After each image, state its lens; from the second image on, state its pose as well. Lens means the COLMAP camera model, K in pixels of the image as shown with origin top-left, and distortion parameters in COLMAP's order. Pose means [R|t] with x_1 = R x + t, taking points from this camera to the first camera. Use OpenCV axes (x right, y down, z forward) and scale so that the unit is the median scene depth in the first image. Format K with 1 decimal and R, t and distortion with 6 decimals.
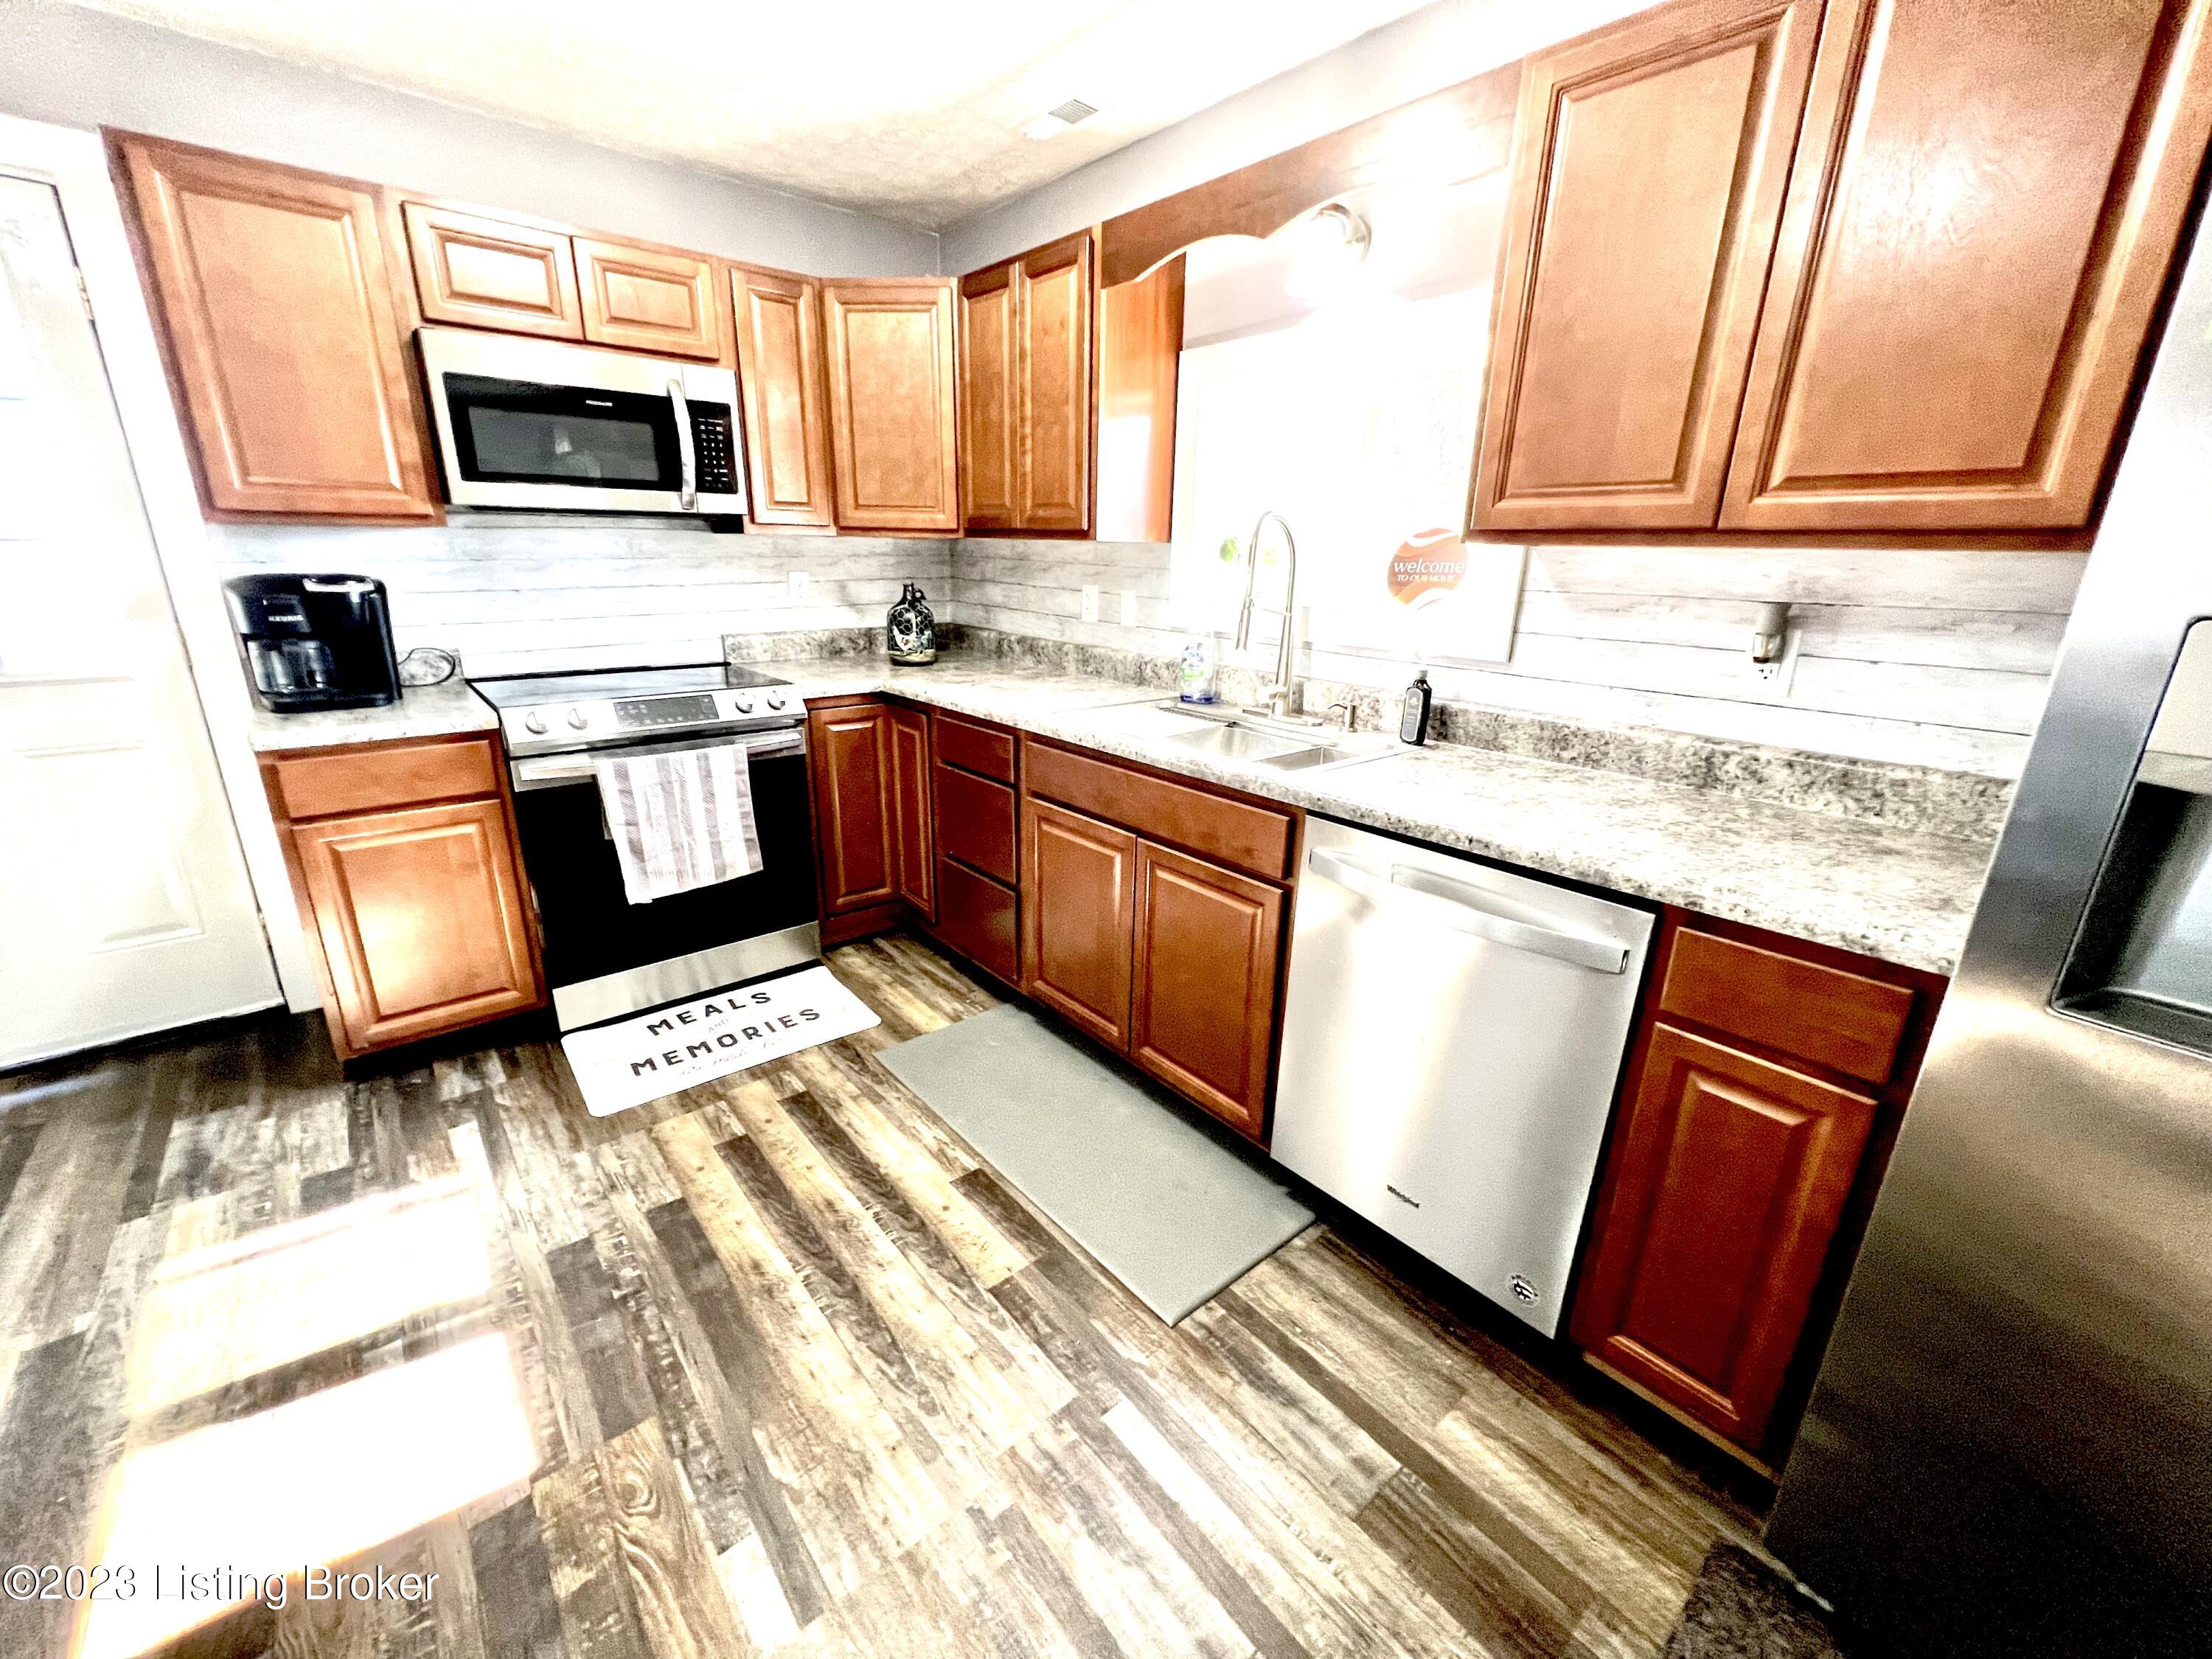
lens RADIAL K [[885.5, 0, 1103.0], [0, 885.5, 827.5], [0, 0, 1]] dist [-0.003232, 0.001222]
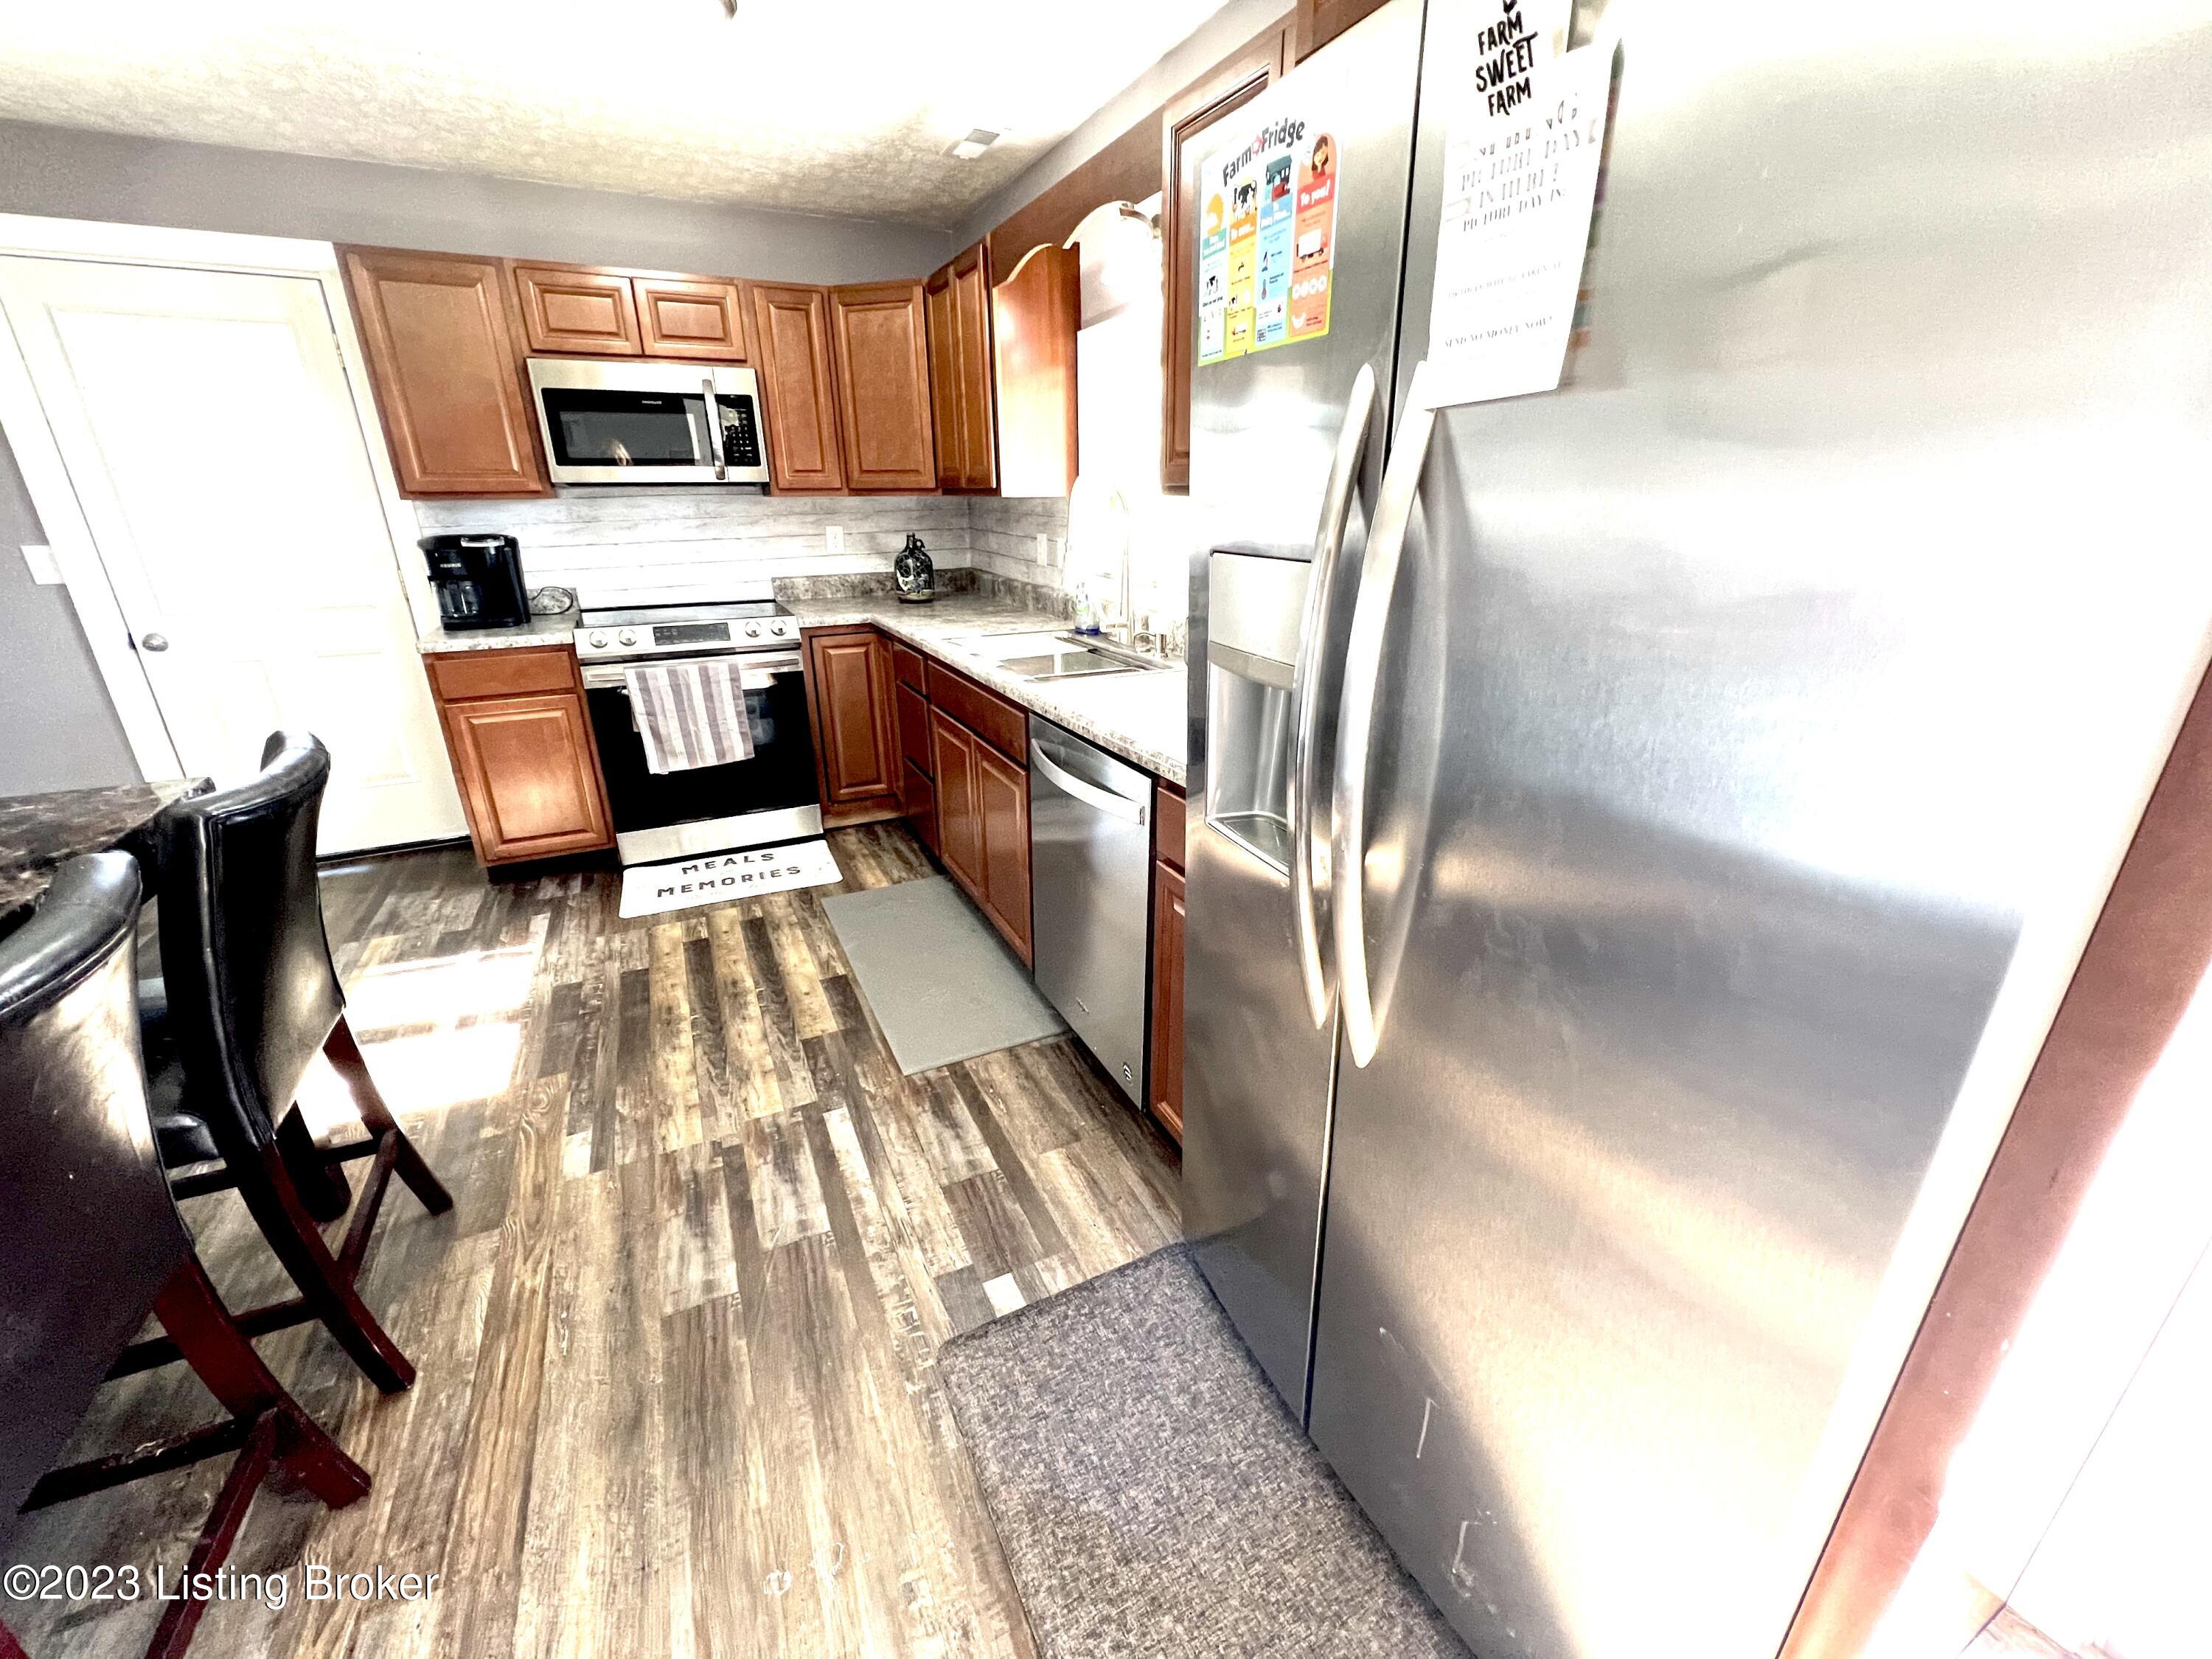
lens RADIAL K [[885.5, 0, 1100.7], [0, 885.5, 827.3], [0, 0, 1]] dist [-0.003232, 0.001222]
pose [[0.969609, 0.064522, -0.235998, 0.491078], [-0.051163, 0.996745, 0.062308, 0.050301], [0.239250, -0.048340, 0.969754, -0.188852]]
